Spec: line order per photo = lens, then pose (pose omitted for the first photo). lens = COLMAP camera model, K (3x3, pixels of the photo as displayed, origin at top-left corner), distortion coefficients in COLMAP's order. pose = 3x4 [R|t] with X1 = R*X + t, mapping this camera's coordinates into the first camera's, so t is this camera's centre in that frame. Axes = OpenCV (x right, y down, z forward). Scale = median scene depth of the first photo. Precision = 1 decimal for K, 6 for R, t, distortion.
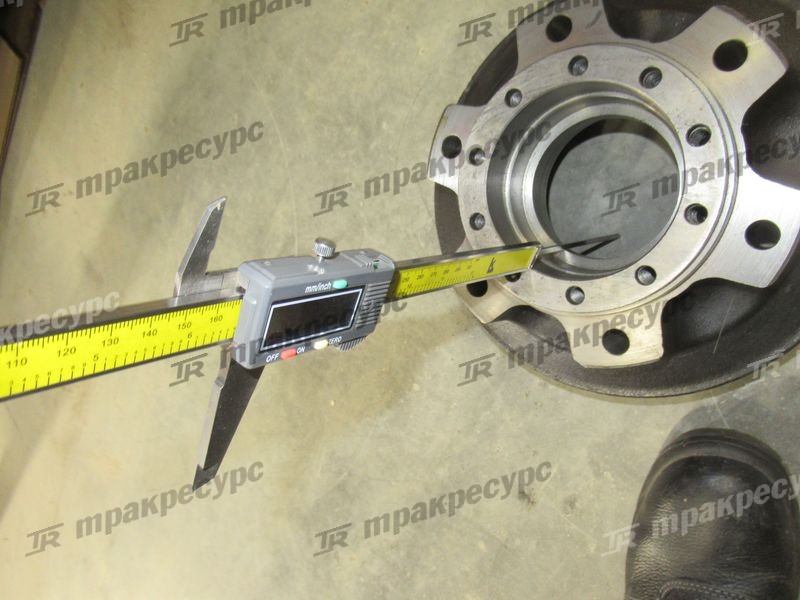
lens RADIAL K [[601.3, 0, 400.0], [0, 601.3, 300.0], [0, 0, 1]] dist [0.001710, -0.000002]
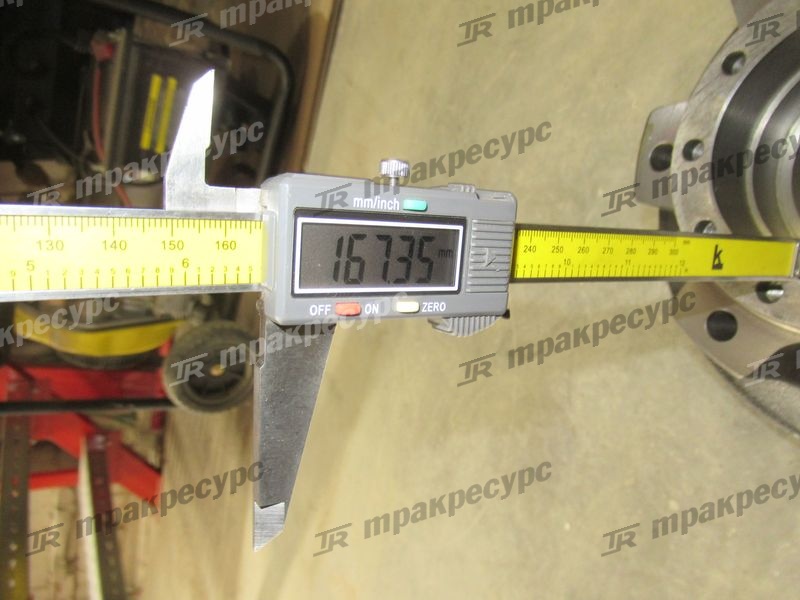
lens RADIAL K [[604.0, 0, 400.8], [0, 604.0, 289.9], [0, 0, 1]] dist [0.007925, 0.000313]
pose [[0.913955, -0.102877, -0.392558, 0.040882], [0.004217, 0.969689, -0.244307, 0.066798], [0.405793, 0.221630, 0.886686, 0.118881]]
